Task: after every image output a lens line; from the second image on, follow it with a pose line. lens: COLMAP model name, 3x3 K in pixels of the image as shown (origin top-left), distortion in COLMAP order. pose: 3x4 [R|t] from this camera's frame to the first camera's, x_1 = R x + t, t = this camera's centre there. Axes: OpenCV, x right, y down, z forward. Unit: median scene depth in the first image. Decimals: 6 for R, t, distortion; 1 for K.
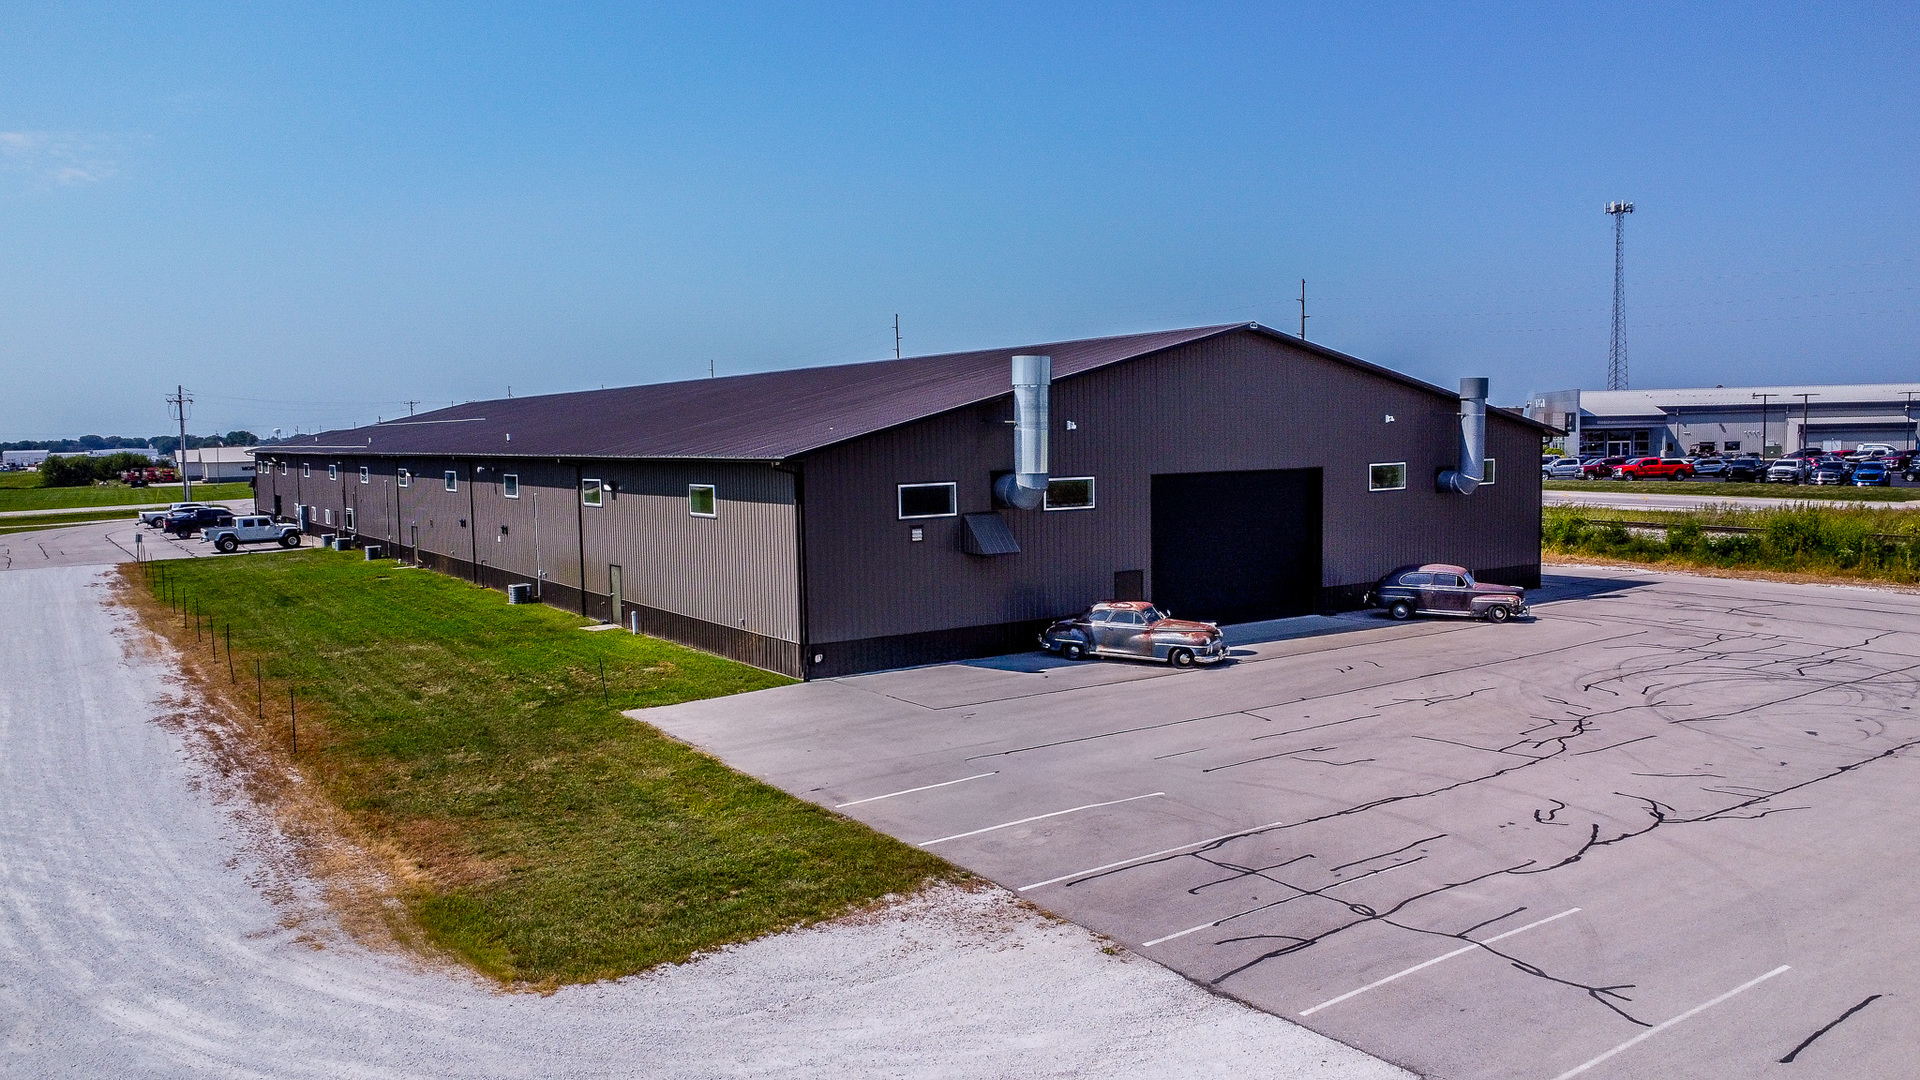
lens RADIAL K [[1433.9, 0, 987.9], [0, 1433.9, 539.5], [0, 0, 1]] dist [0.016762, 0.005498]
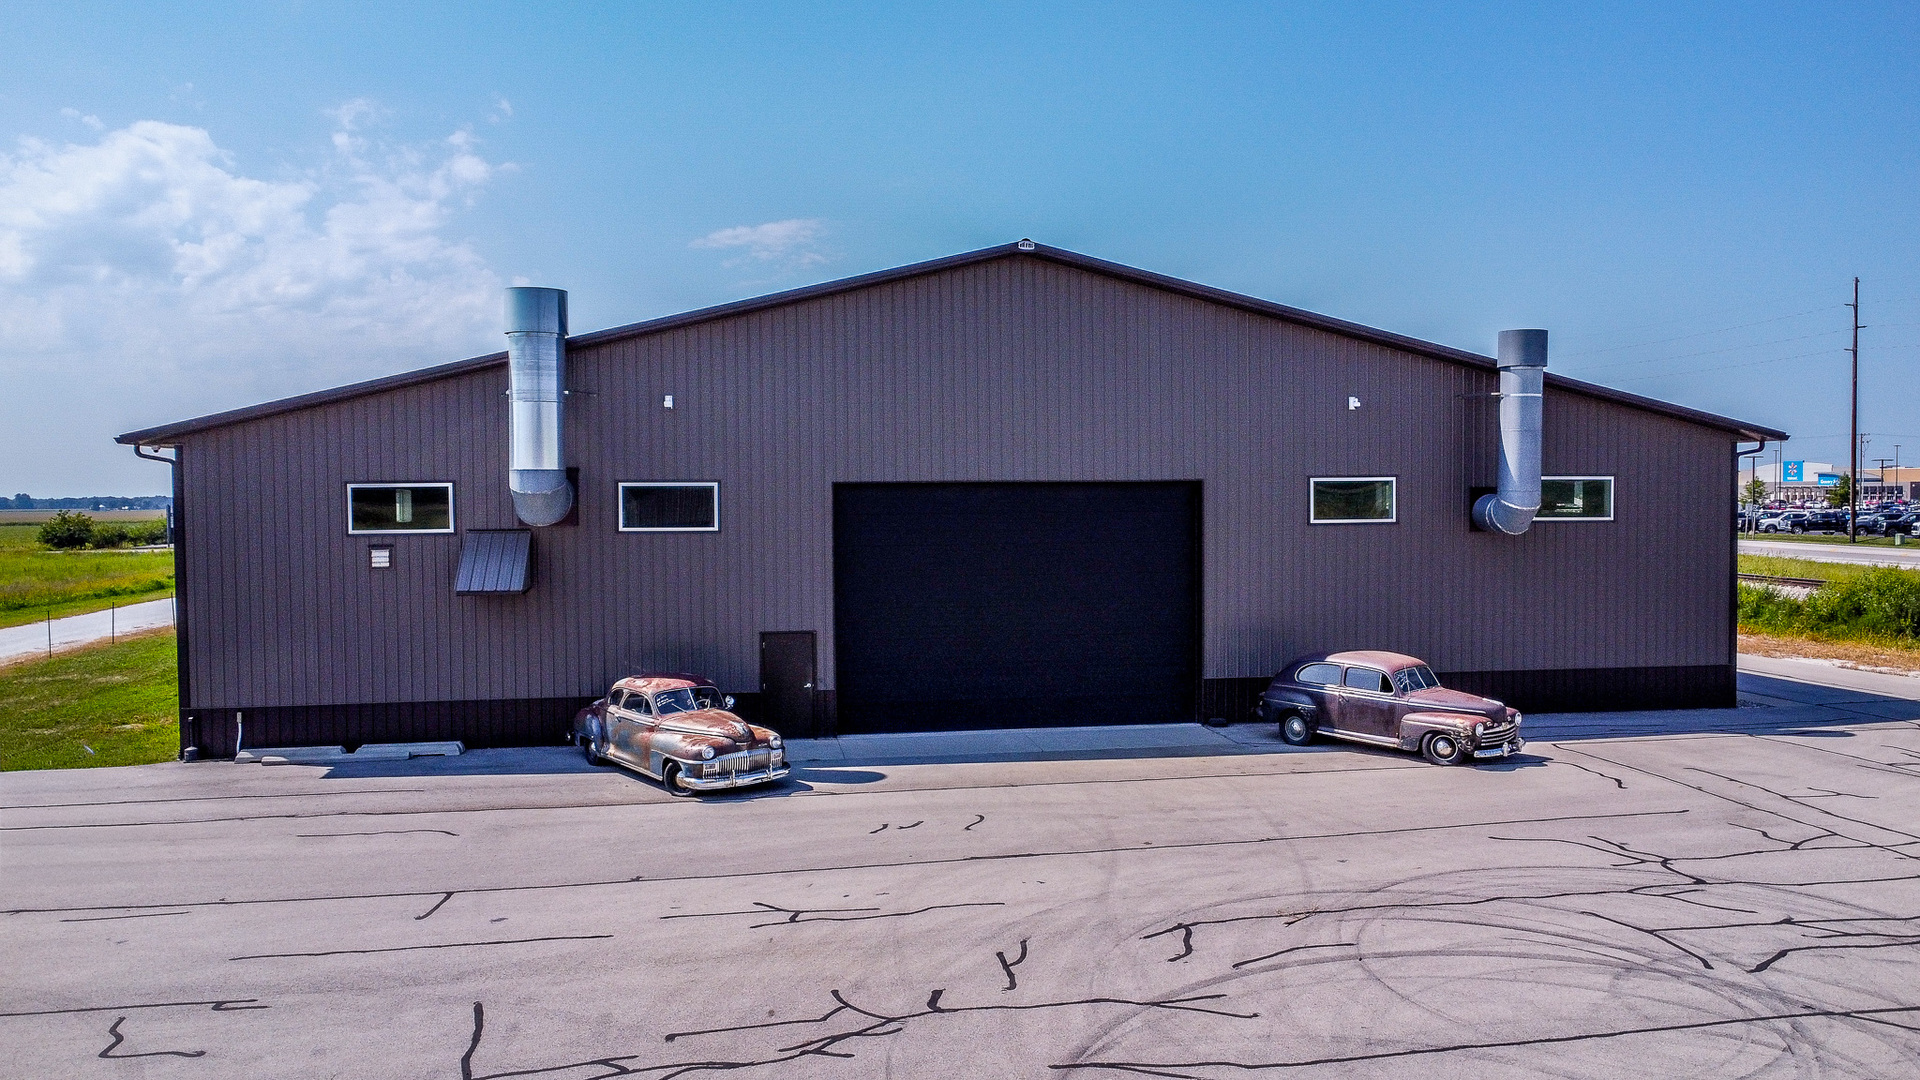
lens RADIAL K [[1433.9, 0, 987.9], [0, 1433.9, 539.5], [0, 0, 1]] dist [0.016762, 0.005498]
pose [[0.905604, 0.024353, -0.423424, 0.419761], [-0.042185, 0.998572, -0.032792, -0.001730], [0.422020, 0.047558, 0.905338, 0.426388]]
